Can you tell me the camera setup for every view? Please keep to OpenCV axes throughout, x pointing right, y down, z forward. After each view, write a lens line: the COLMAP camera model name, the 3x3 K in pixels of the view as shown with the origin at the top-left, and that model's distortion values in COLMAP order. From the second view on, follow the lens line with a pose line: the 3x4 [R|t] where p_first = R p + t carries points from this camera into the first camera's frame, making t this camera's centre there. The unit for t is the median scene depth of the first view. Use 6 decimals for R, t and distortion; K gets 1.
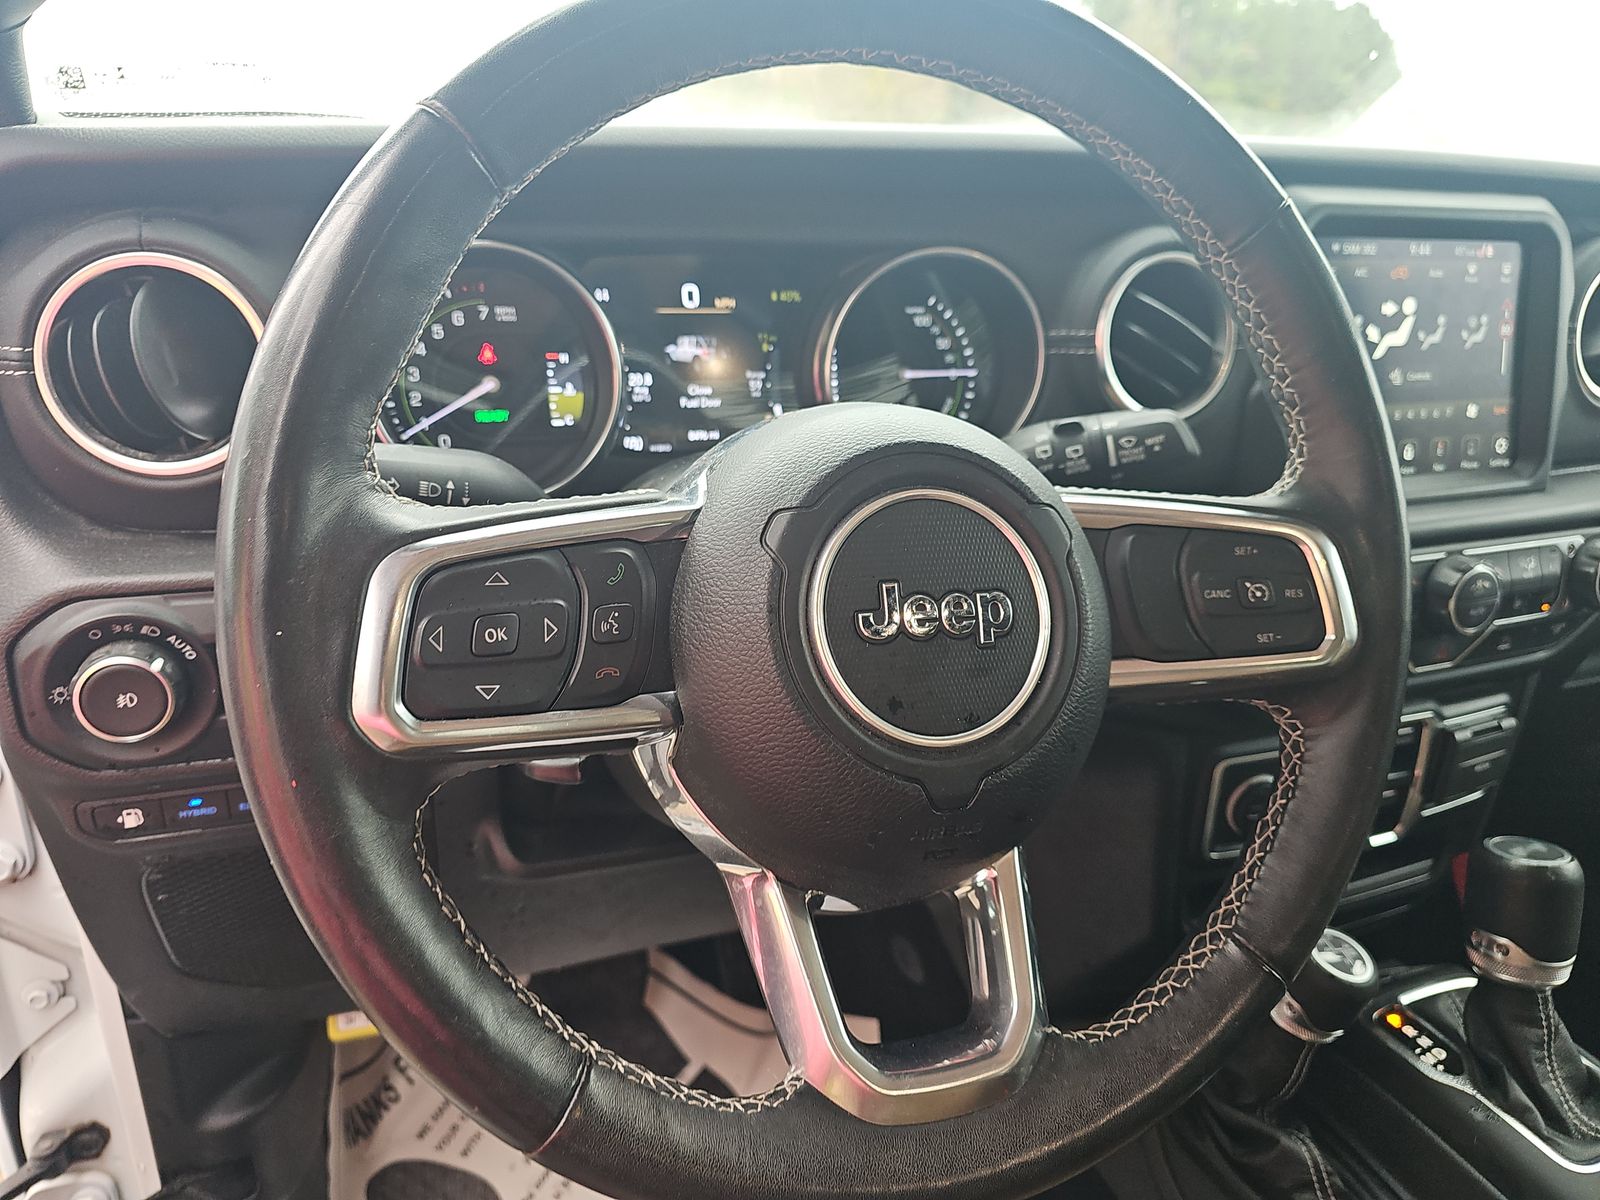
lens RADIAL K [[1070.9, 0, 794.2], [0, 1070.9, 632.9], [0, 0, 1]] dist [0.044362, -0.049964]
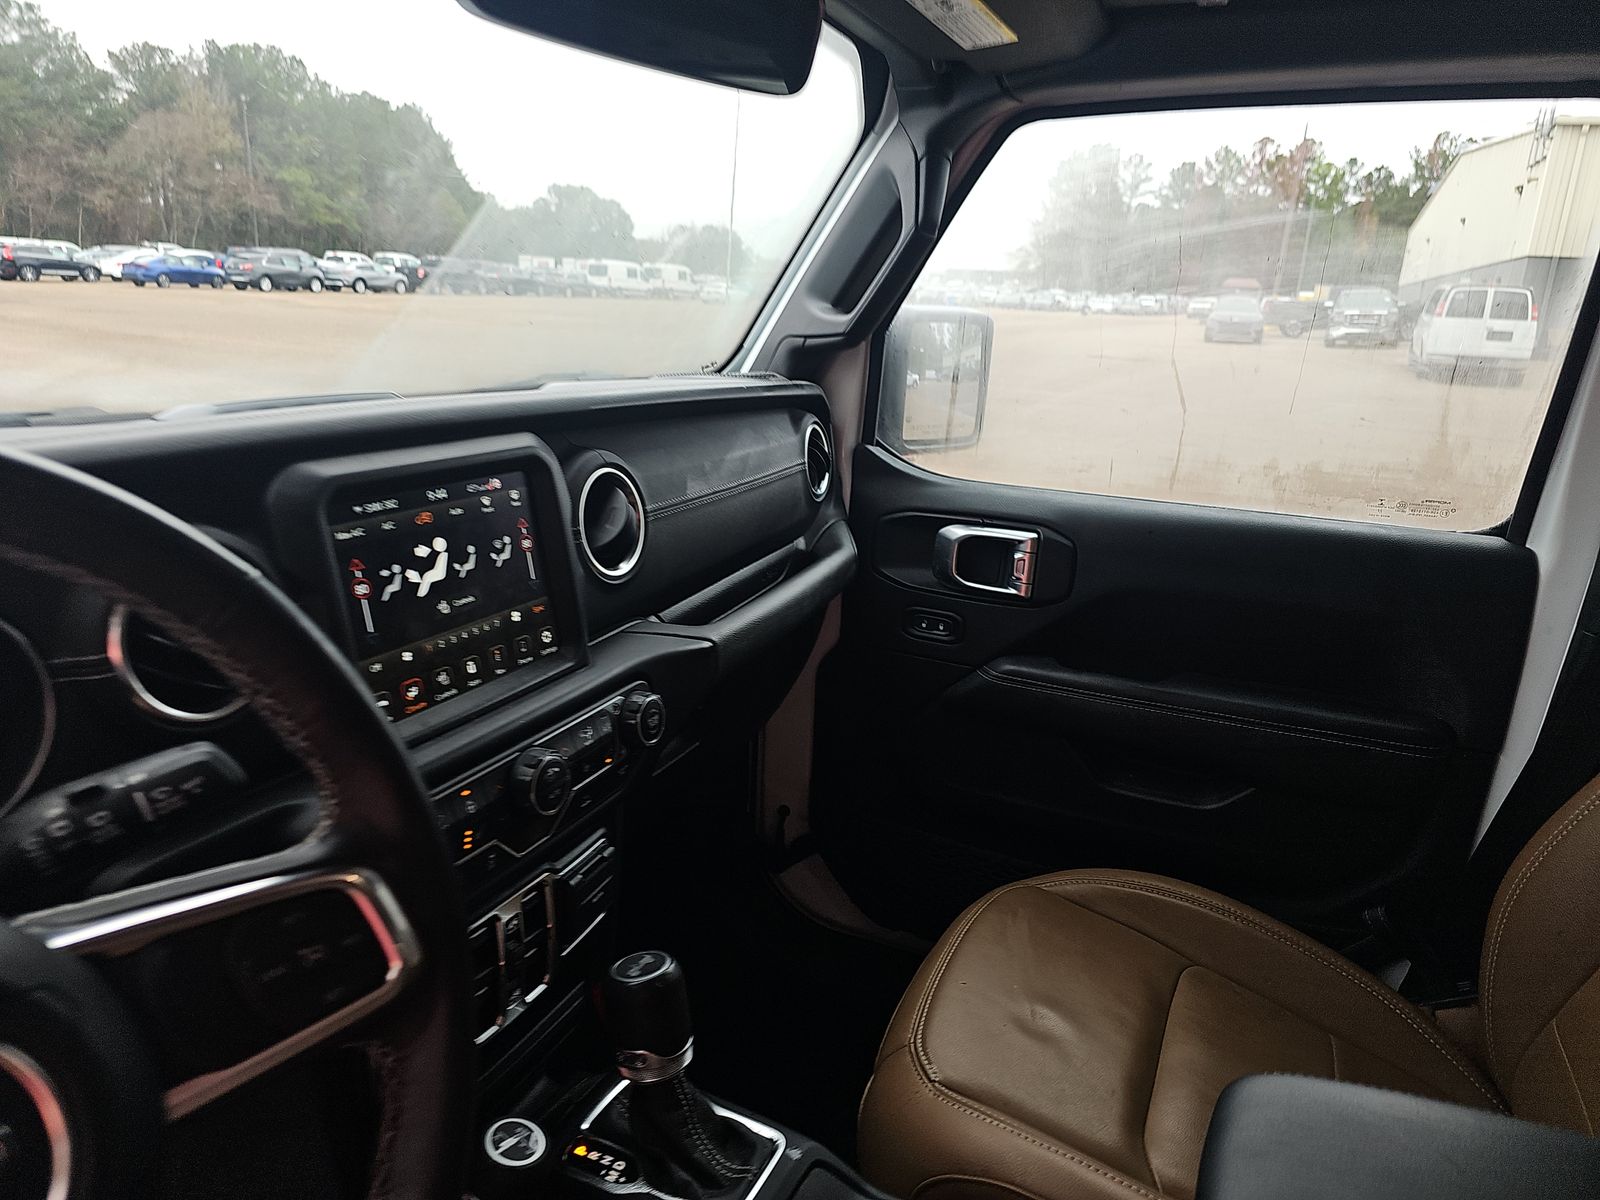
lens RADIAL K [[1070.9, 0, 764.5], [0, 1070.9, 604.0], [0, 0, 1]] dist [0.044362, -0.049964]
pose [[0.748015, -0.170214, 0.641483, 0.105142], [0.226173, 0.974073, -0.005268, -0.177237], [-0.623955, 0.149027, 0.767119, -0.061157]]
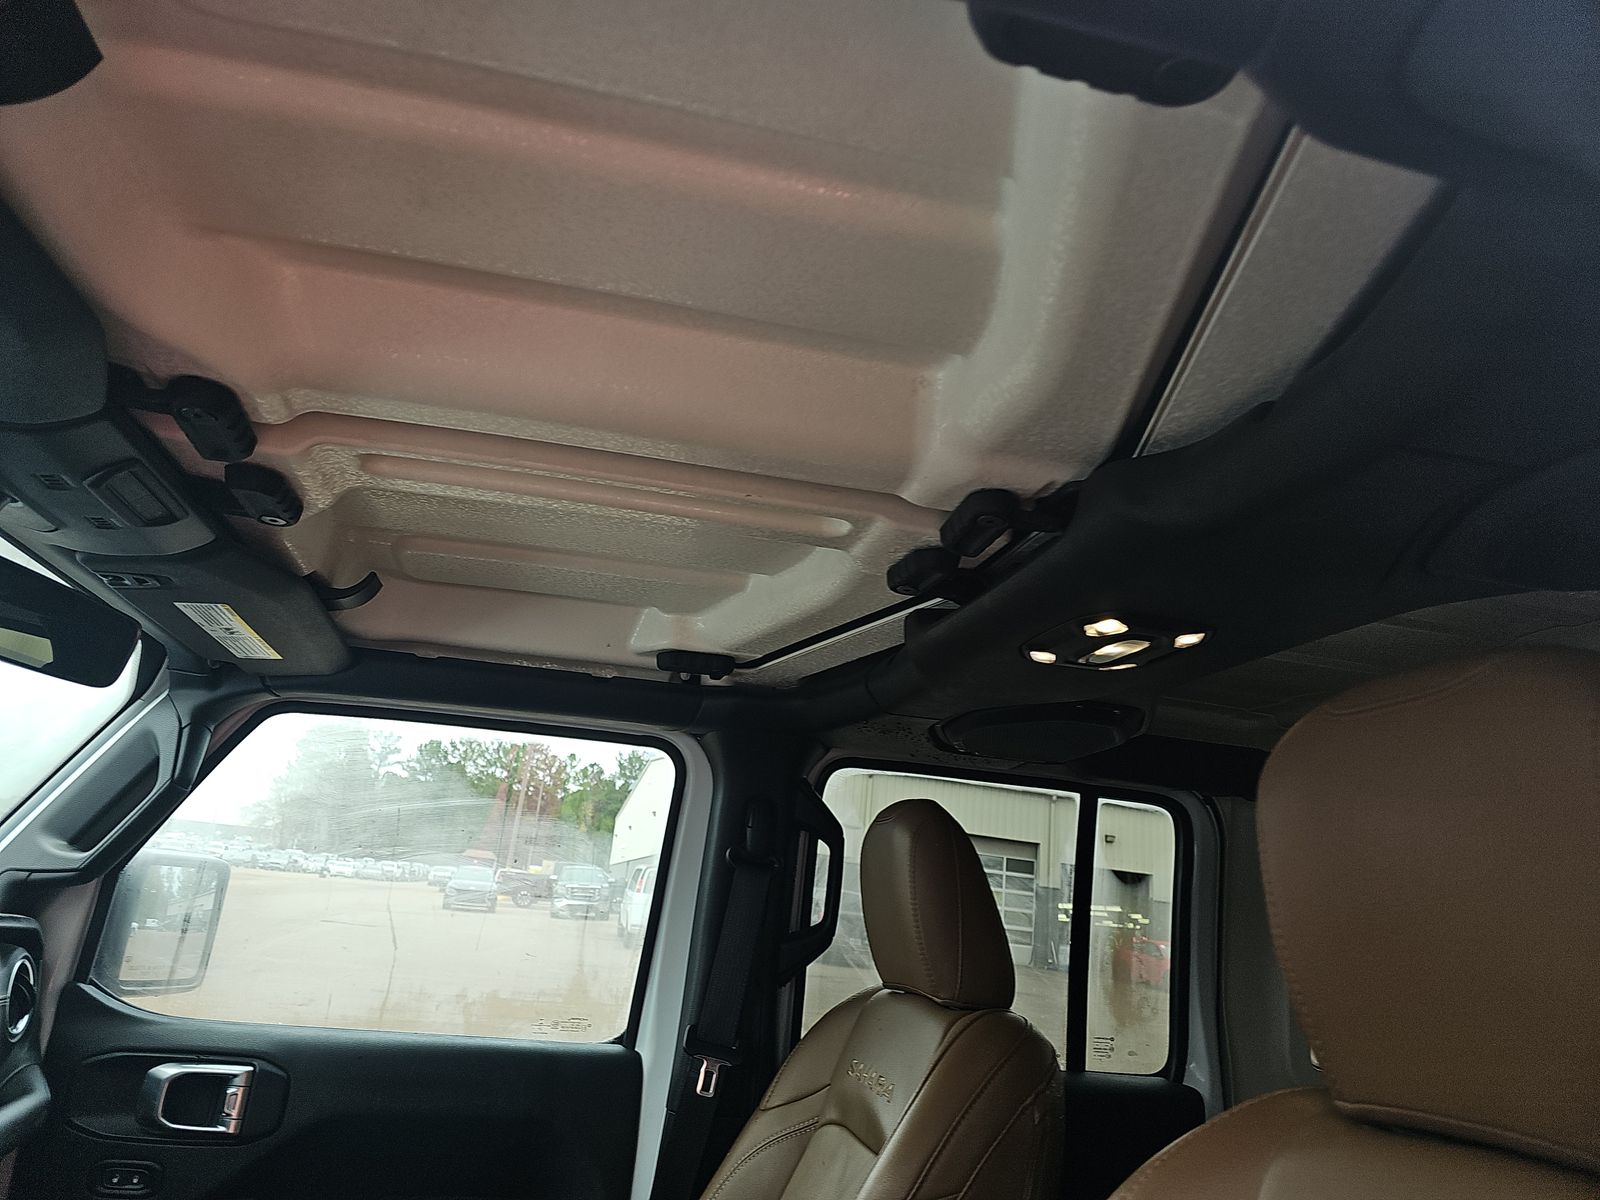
lens RADIAL K [[1070.9, 0, 804.7], [0, 1070.9, 582.8], [0, 0, 1]] dist [0.044362, -0.049964]
pose [[0.157687, 0.286485, 0.945019, -0.409307], [0.296417, 0.899128, -0.322034, -0.029855], [-0.941951, 0.330900, 0.056862, -0.378407]]
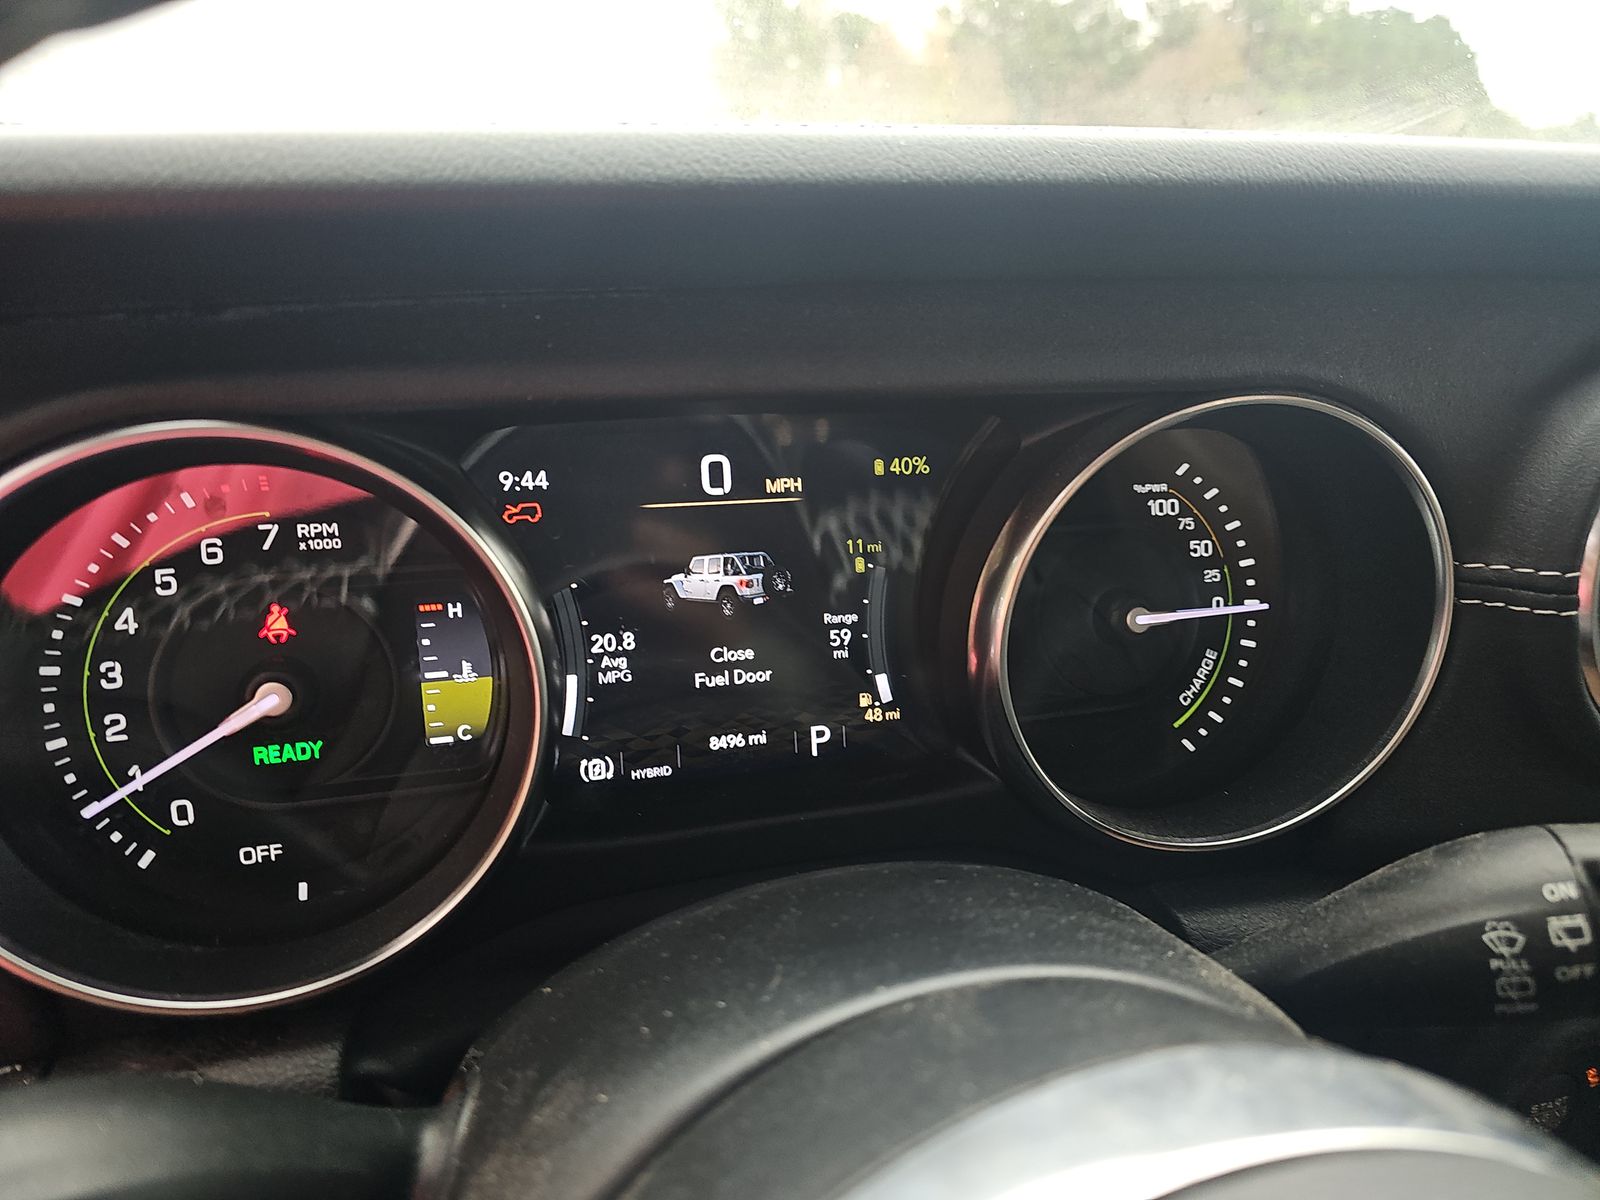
lens RADIAL K [[1070.9, 0, 787.2], [0, 1070.9, 638.6], [0, 0, 1]] dist [0.044362, -0.049964]
pose [[0.998240, 0.016342, -0.057003, -0.031954], [-0.016932, 0.999808, -0.009884, -0.223743], [0.056830, 0.010832, 0.998325, 0.482511]]
